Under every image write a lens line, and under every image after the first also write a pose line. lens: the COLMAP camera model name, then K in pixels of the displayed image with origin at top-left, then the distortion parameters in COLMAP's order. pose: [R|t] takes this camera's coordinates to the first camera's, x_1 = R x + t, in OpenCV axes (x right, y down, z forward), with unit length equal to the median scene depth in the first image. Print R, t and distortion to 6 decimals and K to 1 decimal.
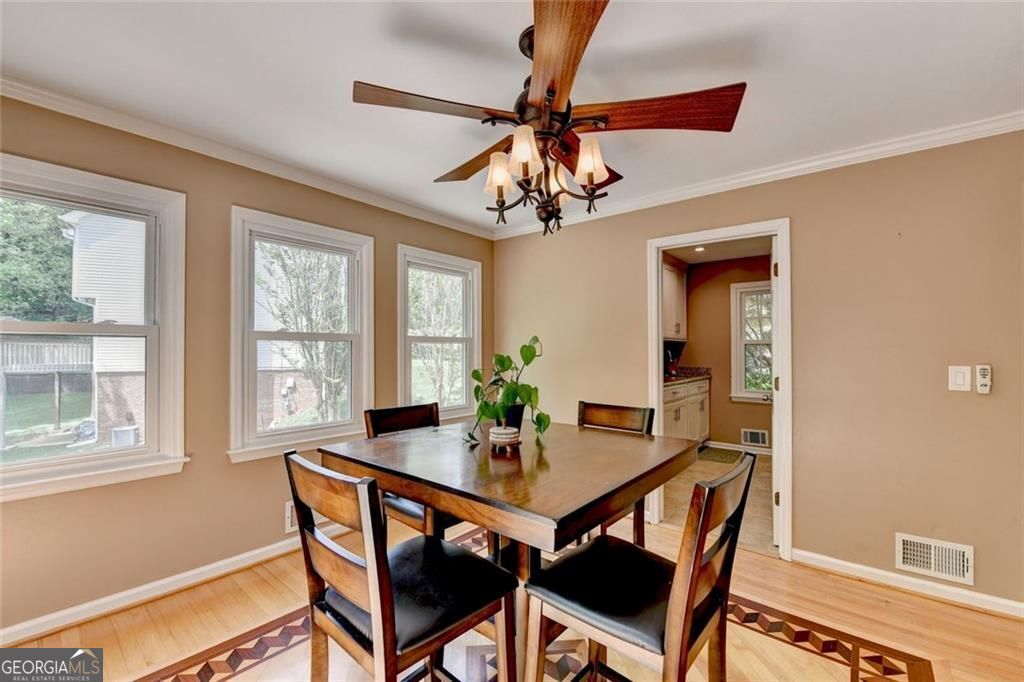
lens RADIAL K [[416.3, 0, 507.5], [0, 416.3, 342.7], [0, 0, 1]] dist [-0.018996, -0.000434]
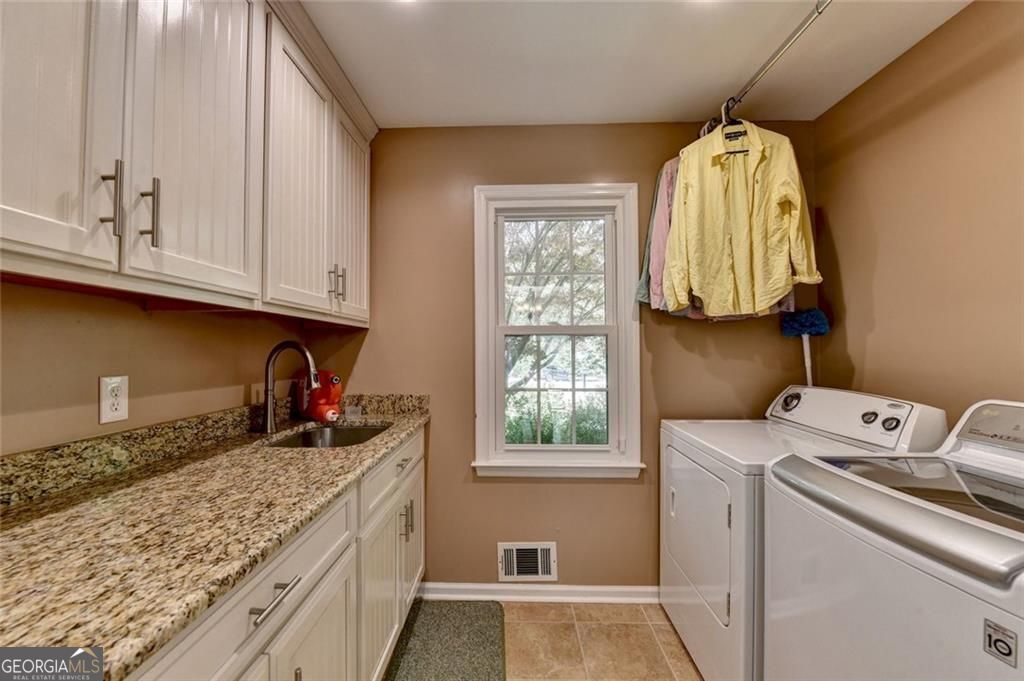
lens RADIAL K [[416.3, 0, 507.5], [0, 416.3, 342.2], [0, 0, 1]] dist [-0.018996, -0.000434]
pose [[0.768032, 0.003134, 0.640403, 0.306750], [-0.004609, 0.999989, 0.000635, 0.009666], [-0.640394, -0.003439, 0.768039, 0.672934]]
